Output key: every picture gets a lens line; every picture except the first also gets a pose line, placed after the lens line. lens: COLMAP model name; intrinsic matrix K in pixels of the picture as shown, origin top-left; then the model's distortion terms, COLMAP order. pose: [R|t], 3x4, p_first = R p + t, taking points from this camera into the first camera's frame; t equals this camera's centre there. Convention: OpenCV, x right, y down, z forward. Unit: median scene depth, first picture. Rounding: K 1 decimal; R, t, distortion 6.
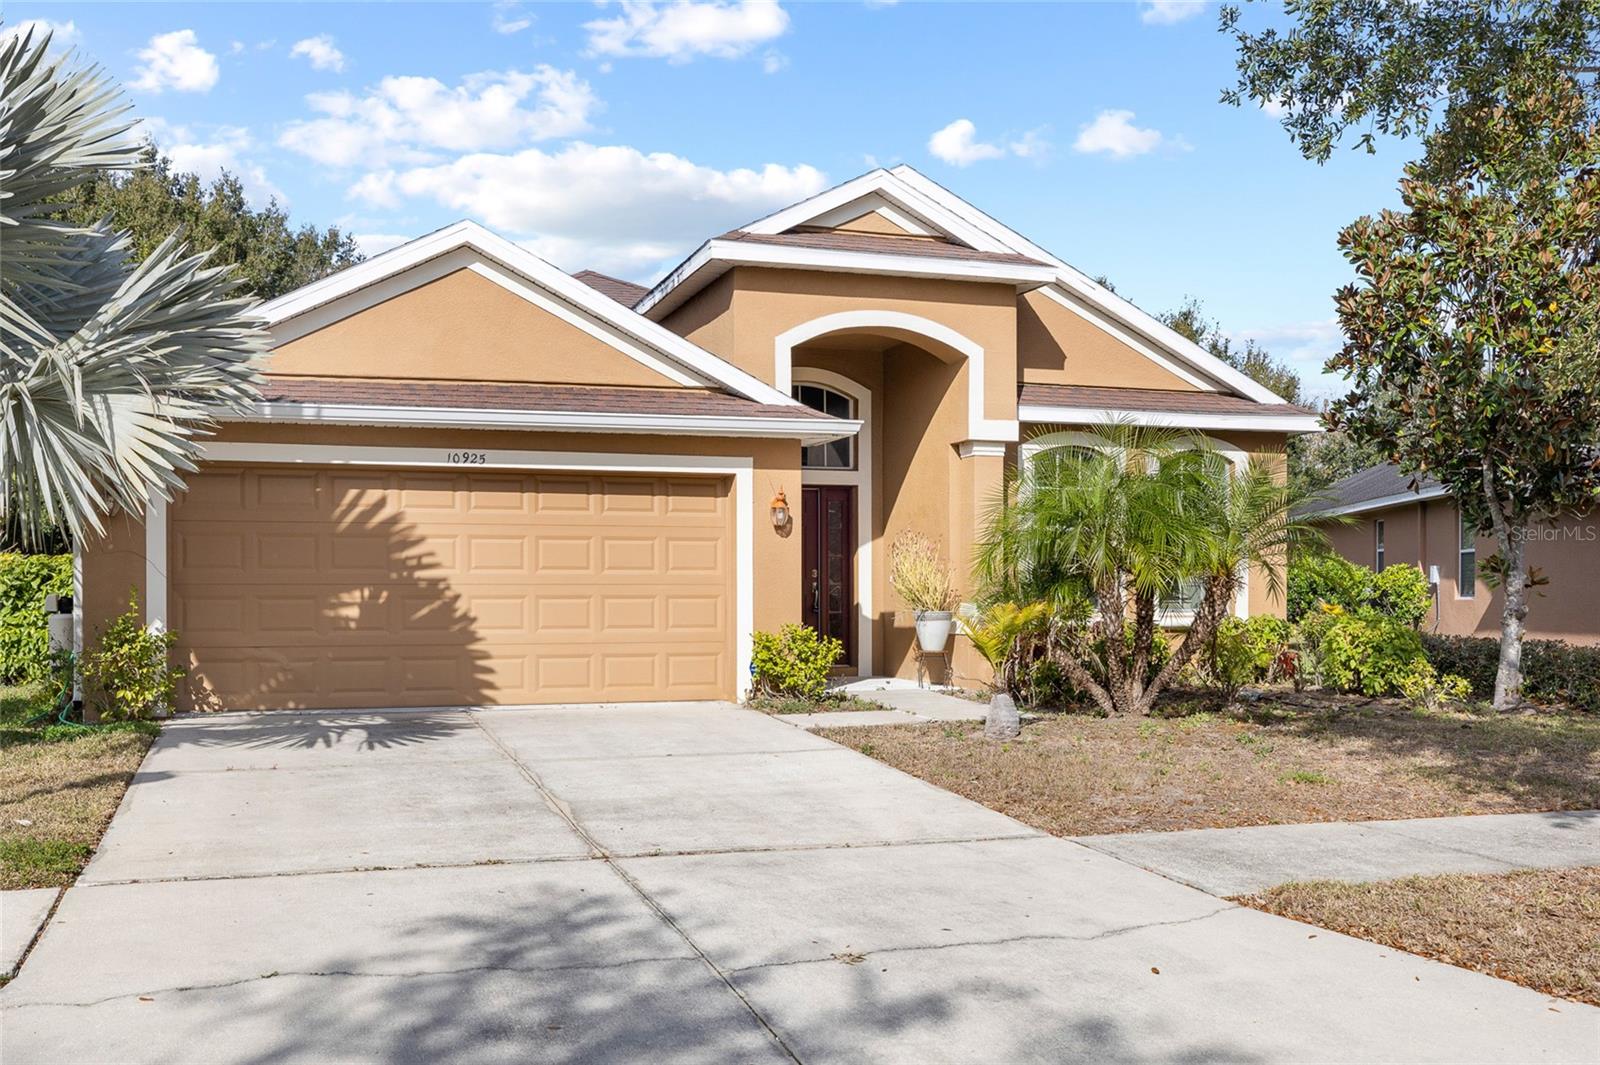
lens RADIAL K [[1676.7, 0, 800.9], [0, 1676.7, 541.9], [0, 0, 1]] dist [0.028436, 0.000000]
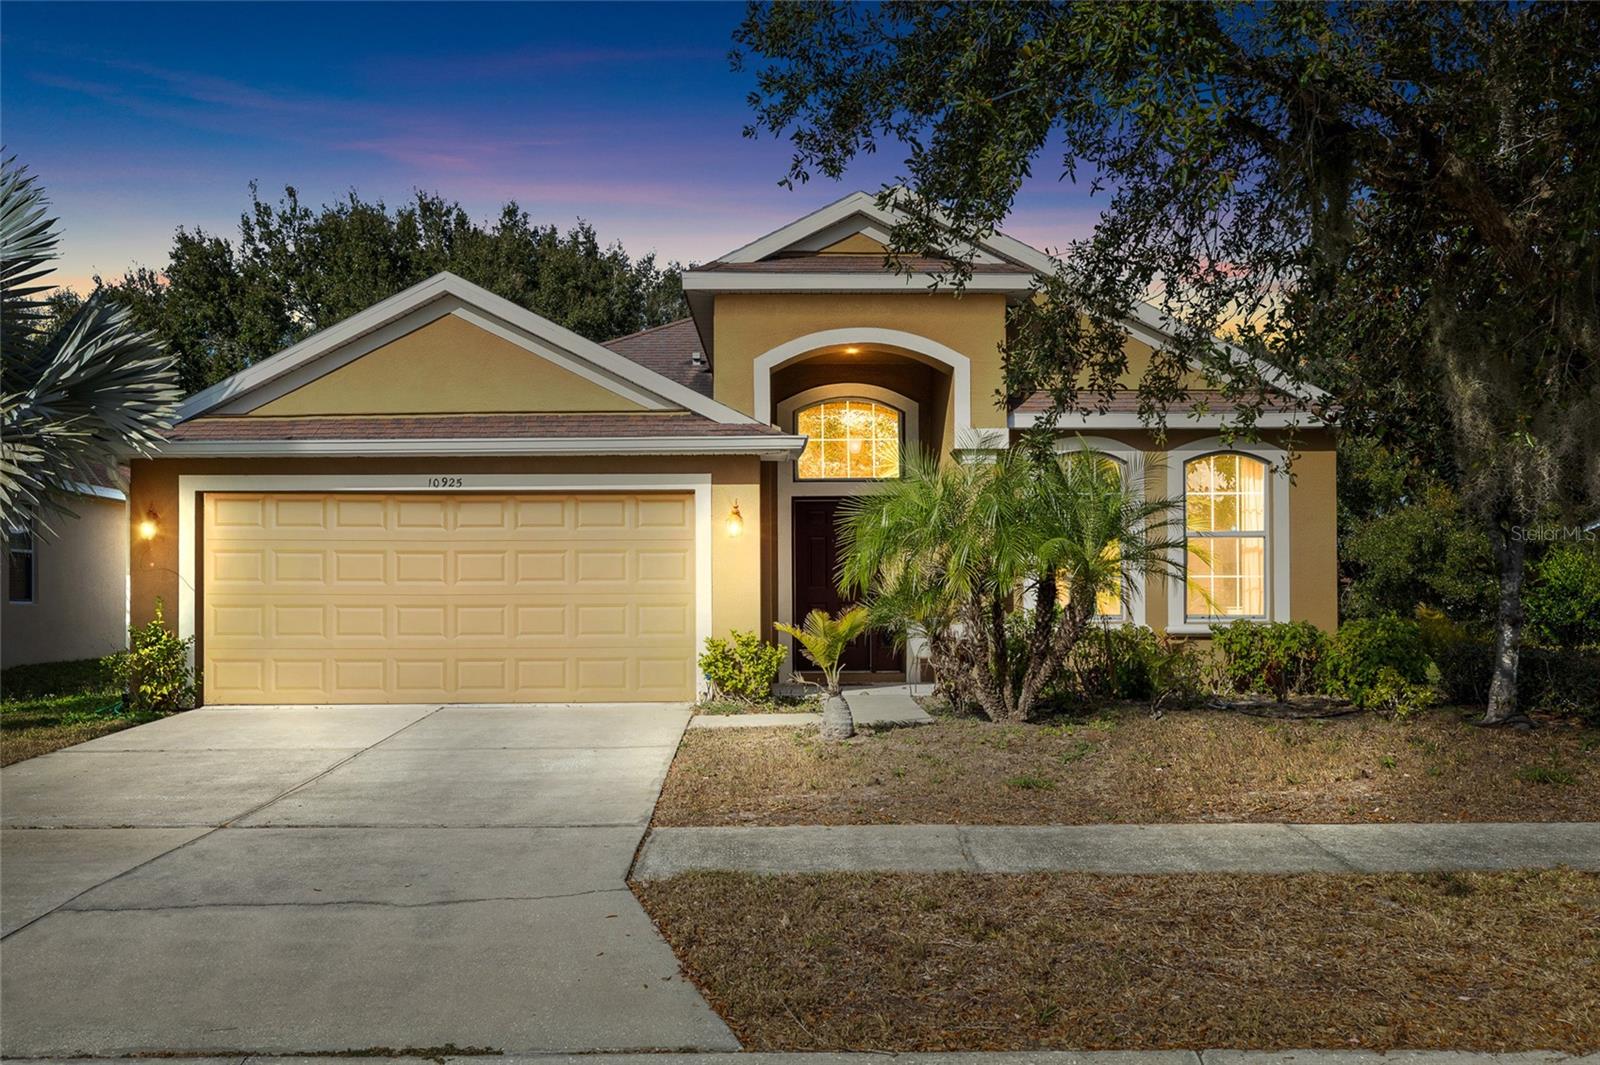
lens RADIAL K [[1676.7, 0, 799.8], [0, 1676.7, 523.8], [0, 0, 1]] dist [0.028436, 0.000000]
pose [[0.949278, -0.019977, -0.313803, 0.359931], [0.015297, 0.999732, -0.017370, 0.000832], [0.314066, 0.011689, 0.949329, 0.005818]]
